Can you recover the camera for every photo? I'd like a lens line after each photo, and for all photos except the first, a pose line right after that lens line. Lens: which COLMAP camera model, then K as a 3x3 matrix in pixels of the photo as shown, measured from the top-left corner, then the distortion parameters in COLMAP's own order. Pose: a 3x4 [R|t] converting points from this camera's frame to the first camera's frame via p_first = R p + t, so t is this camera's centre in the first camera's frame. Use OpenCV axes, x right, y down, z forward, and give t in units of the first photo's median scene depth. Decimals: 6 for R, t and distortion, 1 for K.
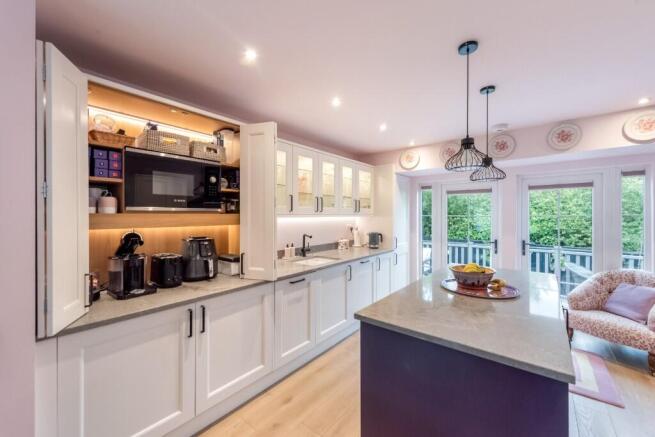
lens RADIAL K [[265.8, 0, 328.3], [0, 265.8, 214.2], [0, 0, 1]] dist [0.013468, -0.003319]
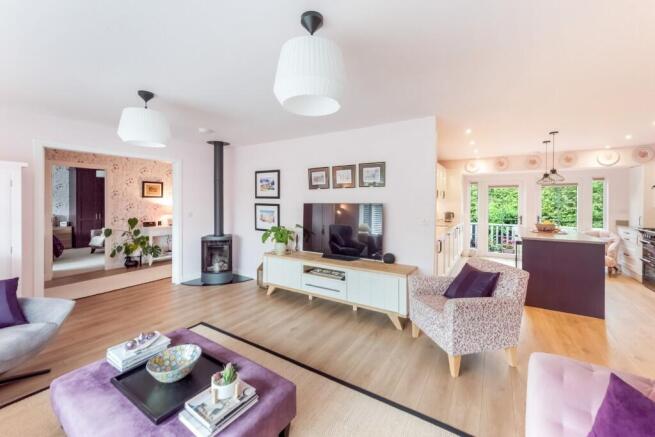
lens RADIAL K [[265.8, 0, 326.3], [0, 265.8, 201.8], [0, 0, 1]] dist [0.013468, -0.003319]
pose [[0.992632, 0.004593, 0.121081, -0.804393], [-0.004968, 0.999984, 0.002792, 0.009501], [-0.121066, -0.003373, 0.992639, -0.520691]]
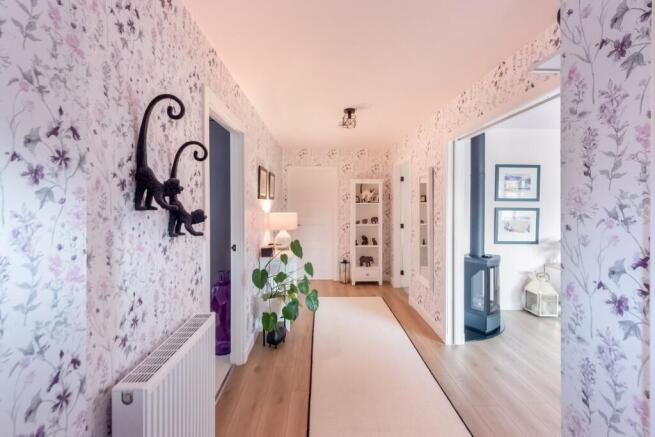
lens RADIAL K [[282.8, 0, 328.0], [0, 282.8, 205.4], [0, 0, 1]] dist [-0.000946, -0.003079]
pose [[0.745469, -0.004382, 0.666526, -2.118164], [-0.000371, 0.999976, 0.006988, 0.007404], [-0.666540, -0.005457, 0.745449, 0.448950]]
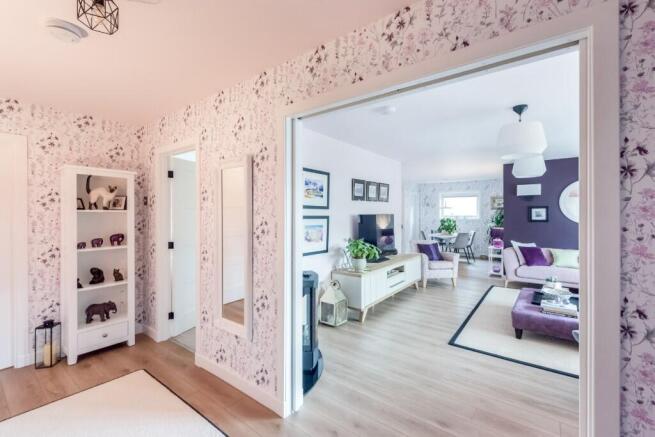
lens RADIAL K [[282.8, 0, 334.0], [0, 282.8, 213.9], [0, 0, 1]] dist [-0.000946, -0.003079]
pose [[-0.060547, 0.002188, 0.998163, -1.890507], [0.001409, 0.999997, -0.002107, 0.018212], [-0.998164, 0.001279, -0.060550, 0.743607]]
